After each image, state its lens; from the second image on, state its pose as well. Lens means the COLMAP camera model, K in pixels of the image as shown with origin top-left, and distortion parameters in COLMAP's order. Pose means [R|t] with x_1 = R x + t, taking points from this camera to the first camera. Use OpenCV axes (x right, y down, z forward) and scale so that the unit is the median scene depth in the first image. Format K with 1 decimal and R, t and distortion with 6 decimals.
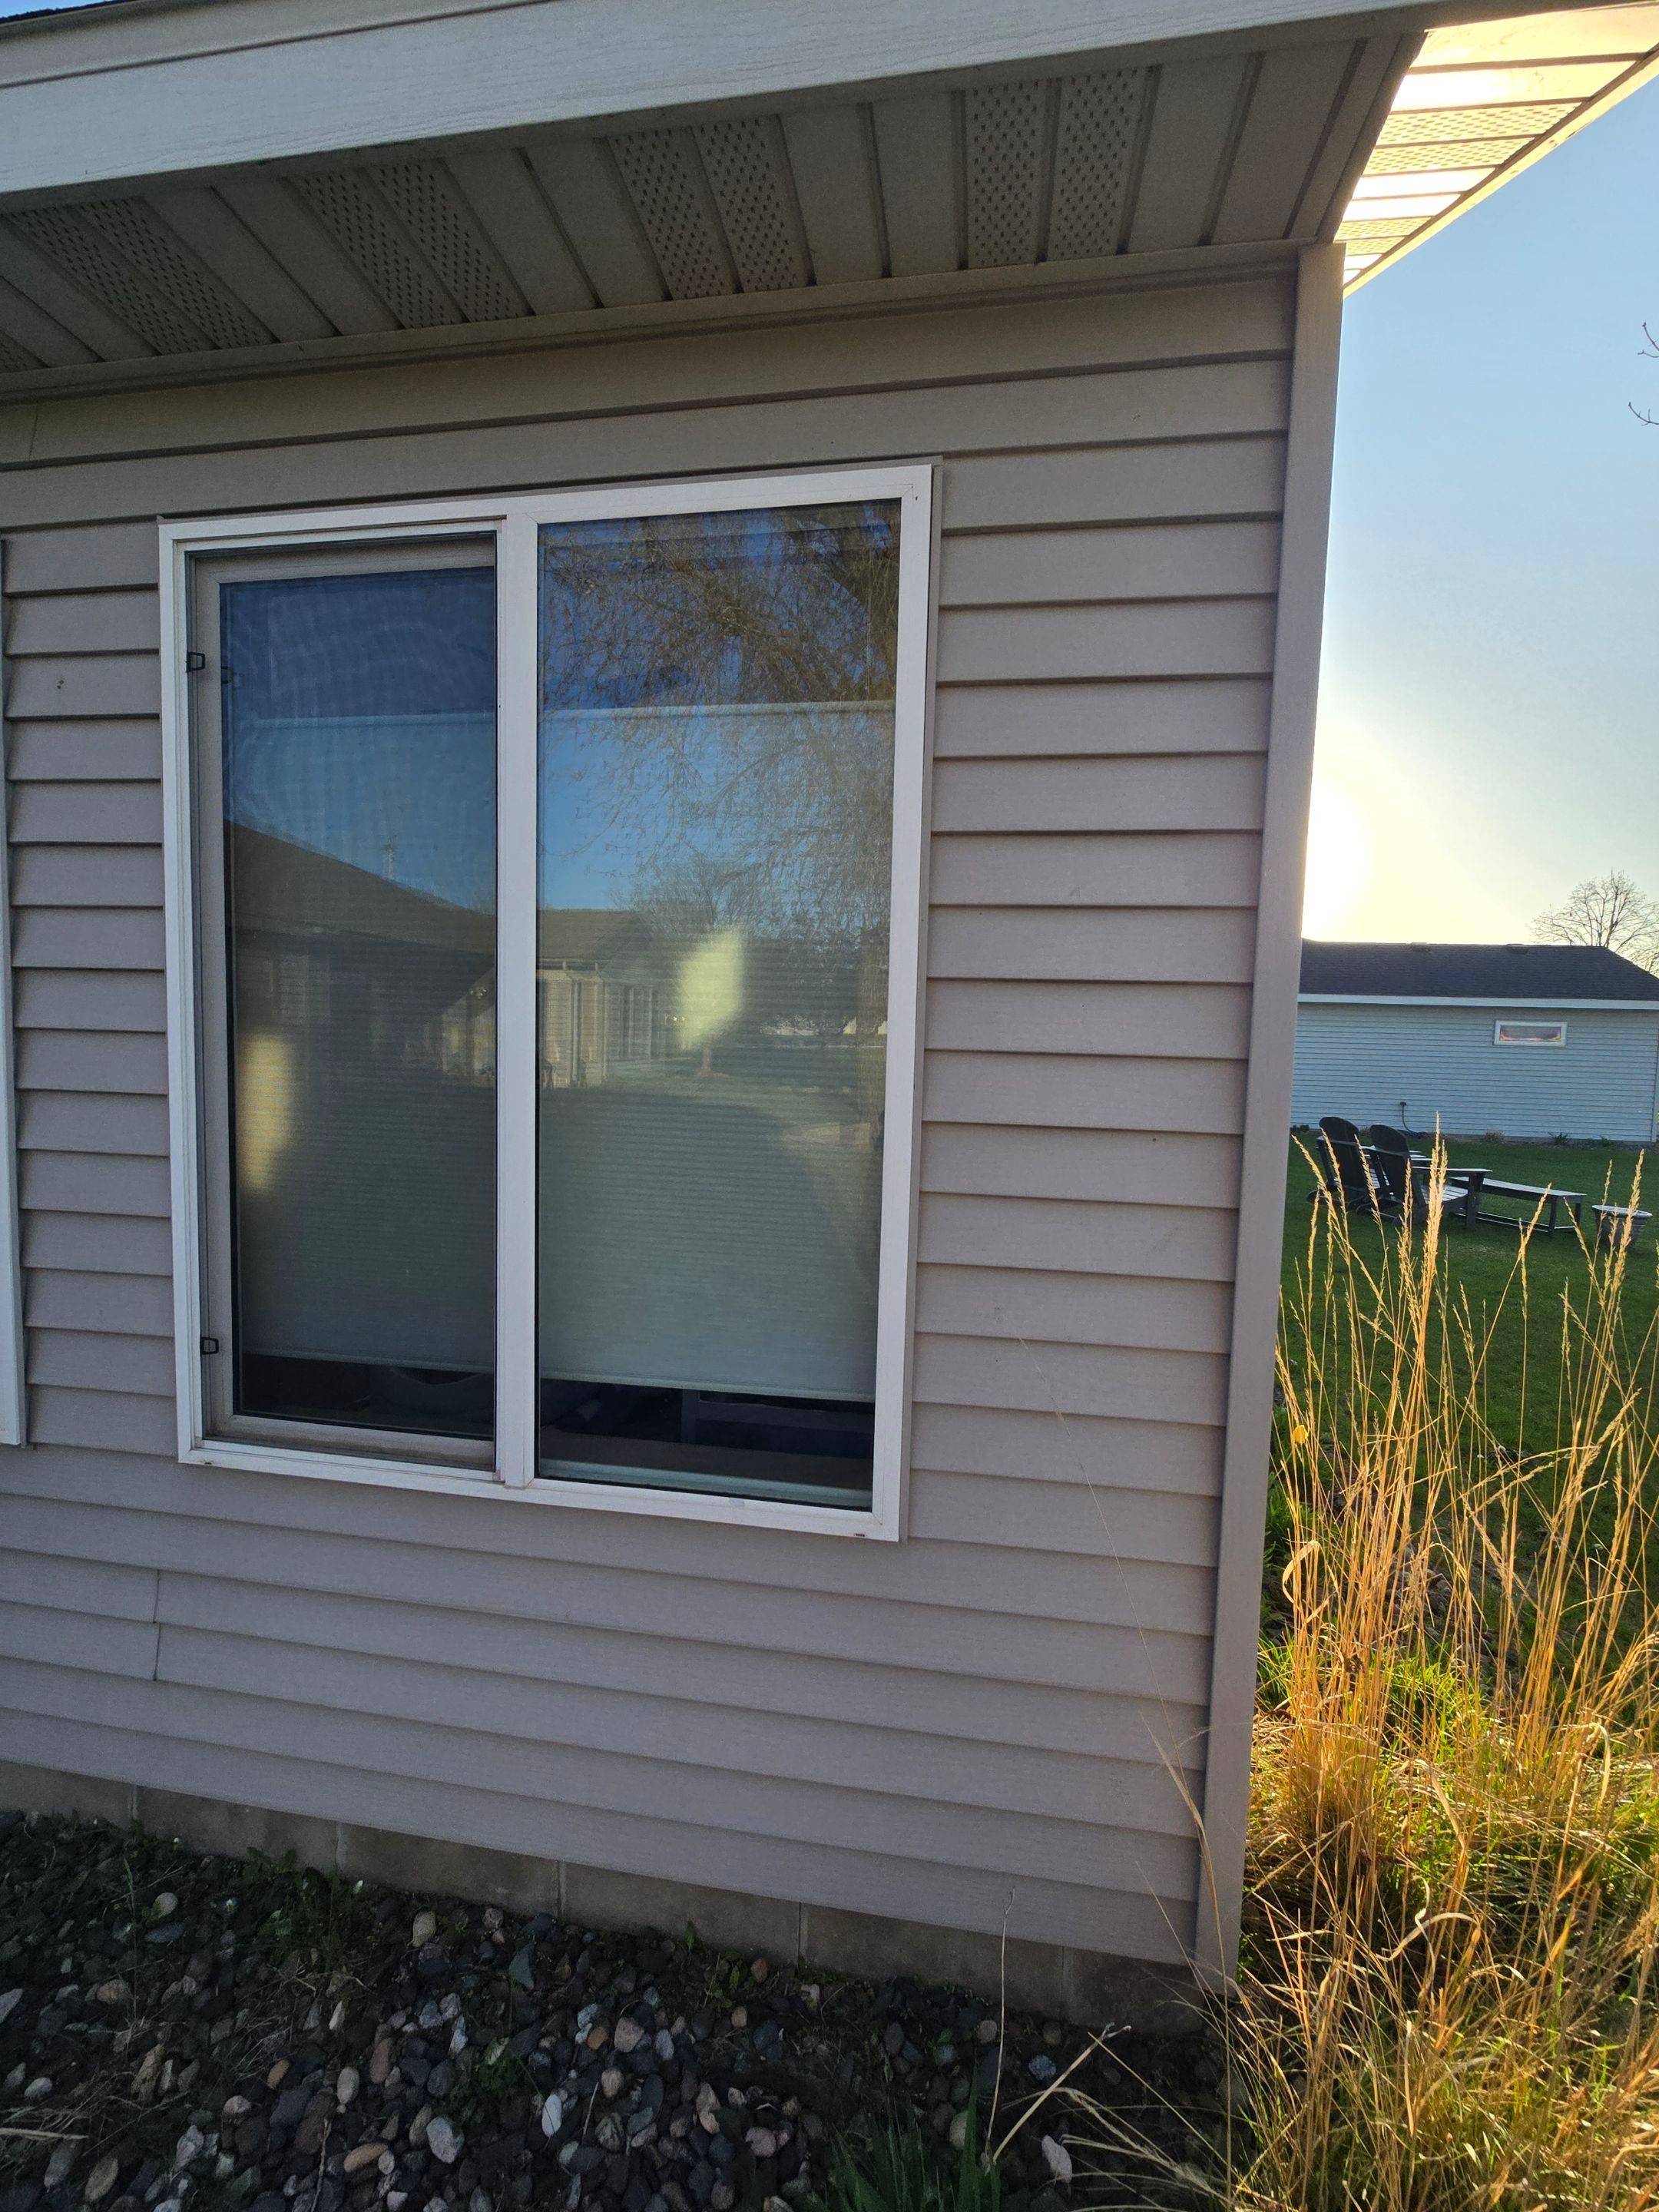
lens RADIAL K [[903.3, 0, 836.7], [0, 903.3, 1096.6], [0, 0, 1]] dist [-0.012014, 0.002704]
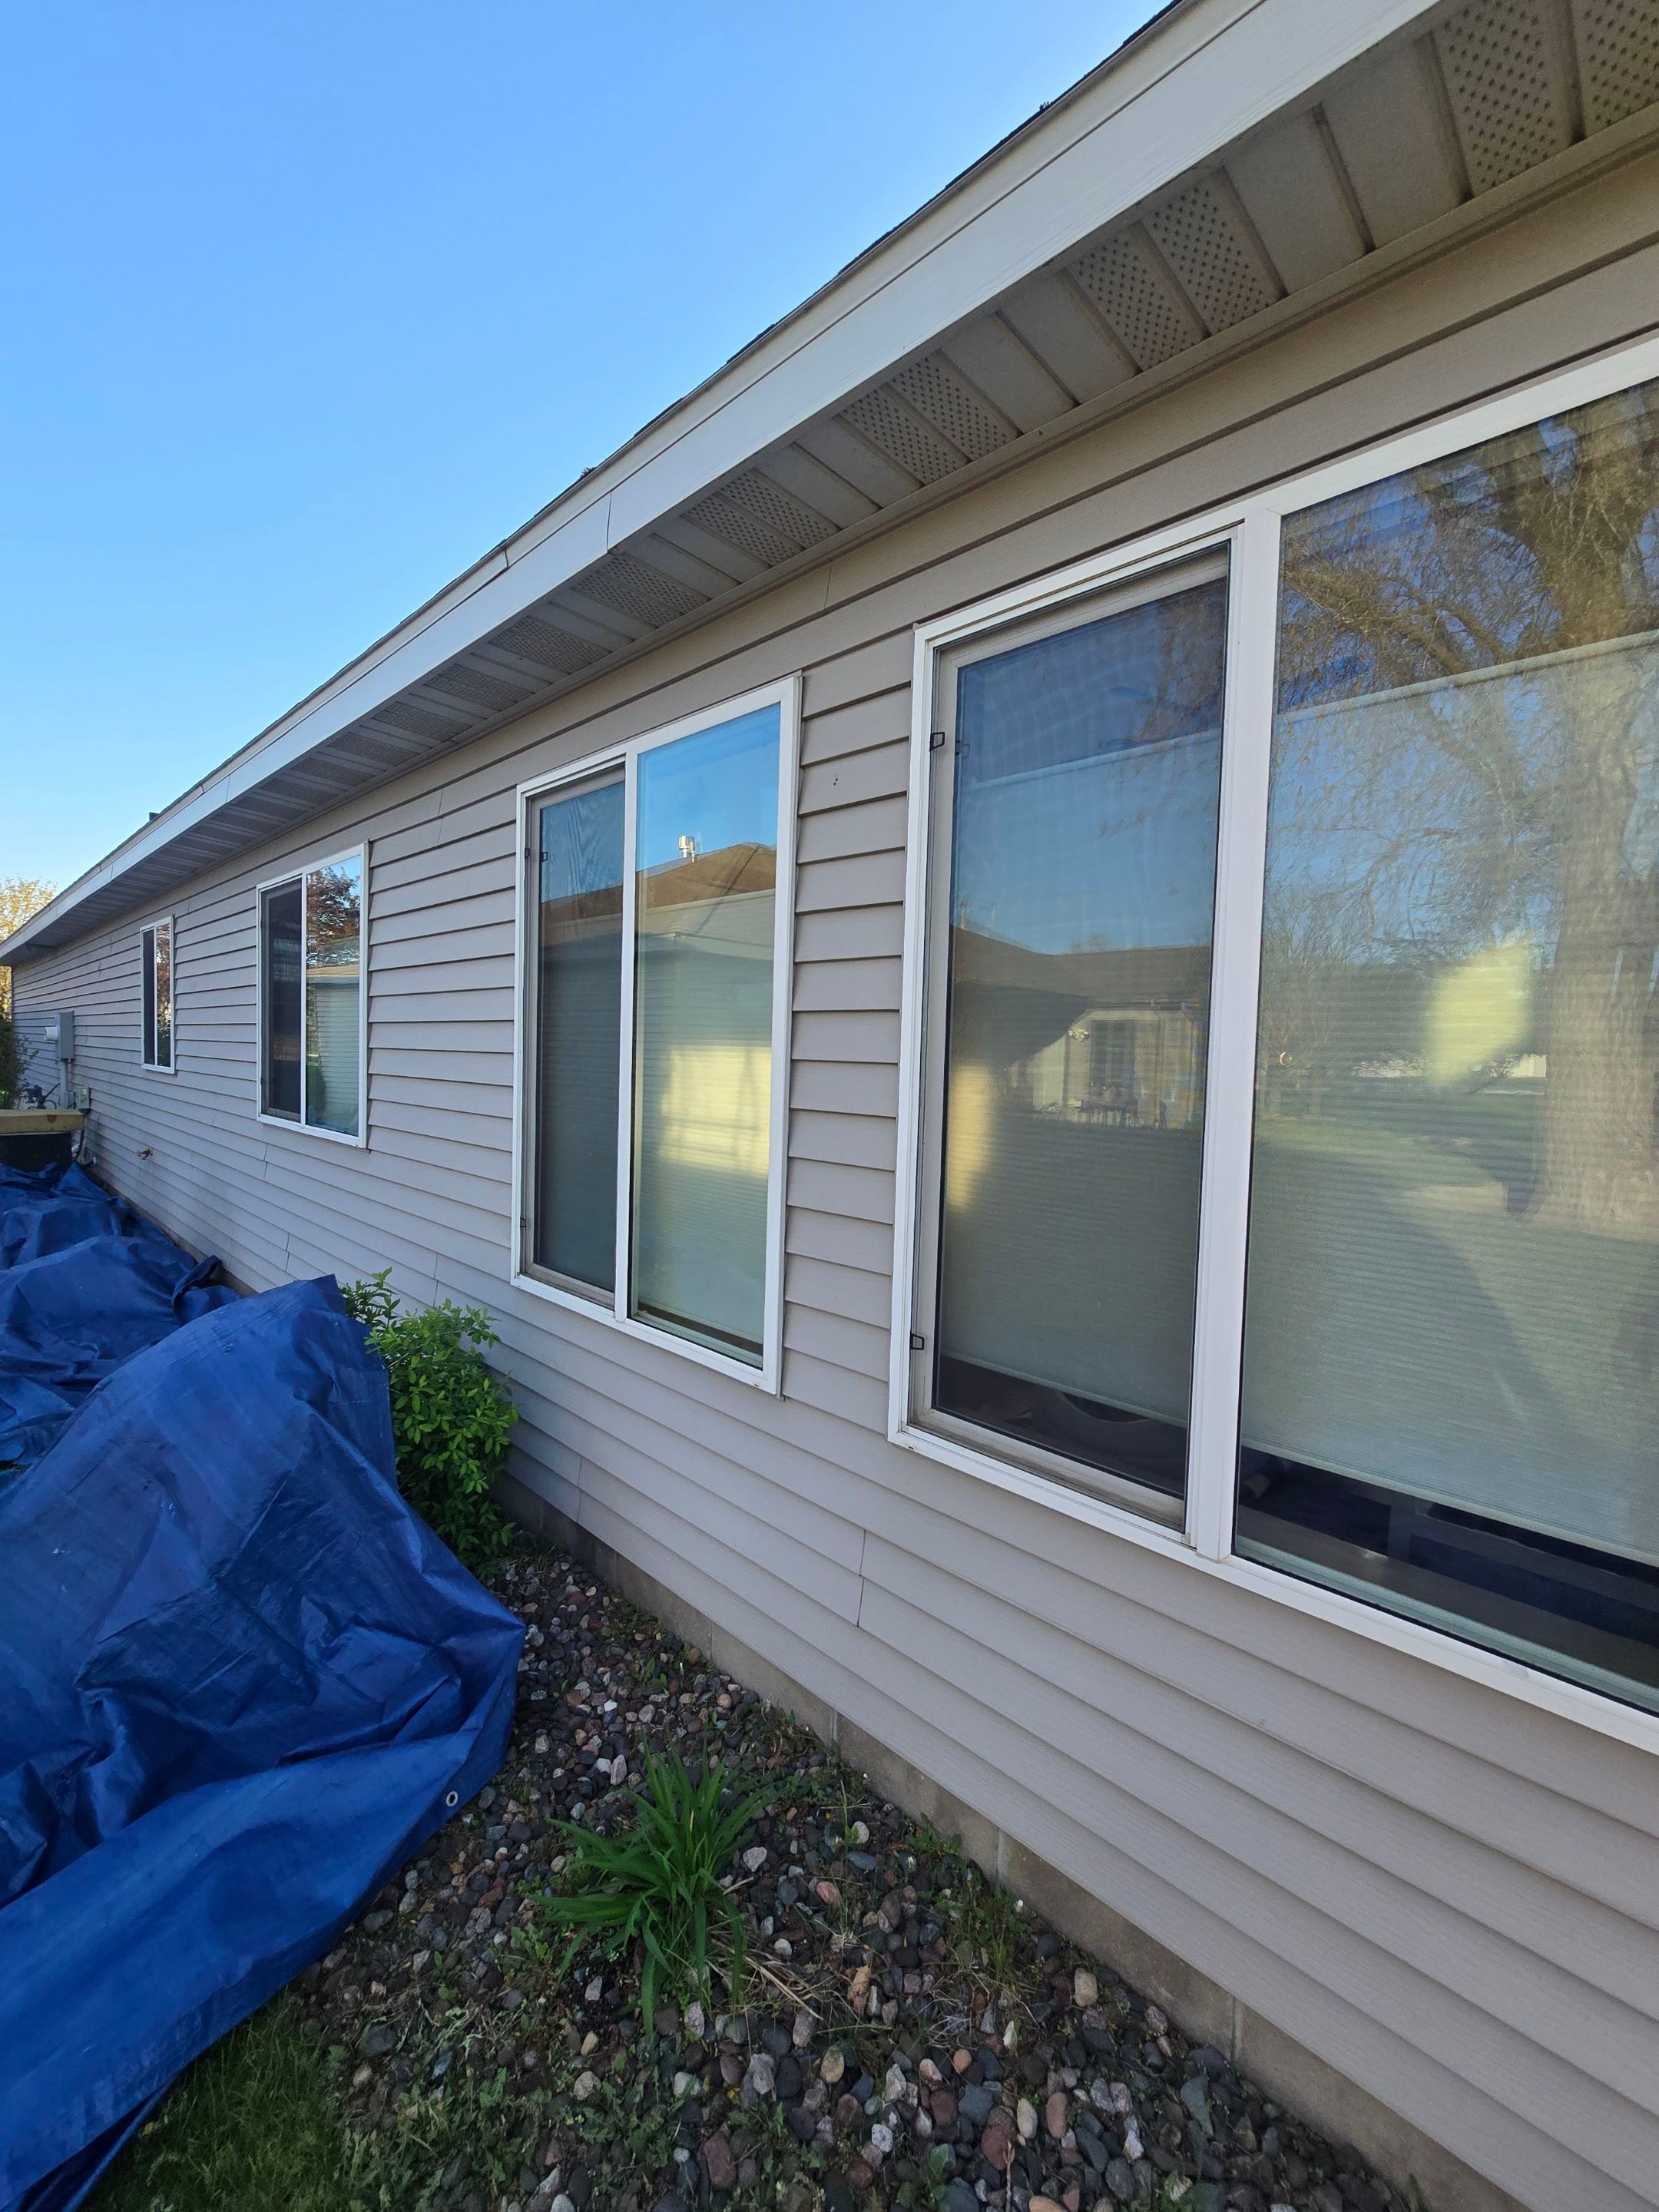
lens RADIAL K [[903.3, 0, 829.9], [0, 903.3, 1098.6], [0, 0, 1]] dist [-0.012014, 0.002704]
pose [[0.814828, 0.024561, -0.579183, -0.149752], [-0.048635, 0.998476, -0.026081, 0.008704], [0.577660, 0.049420, 0.814780, 0.005743]]
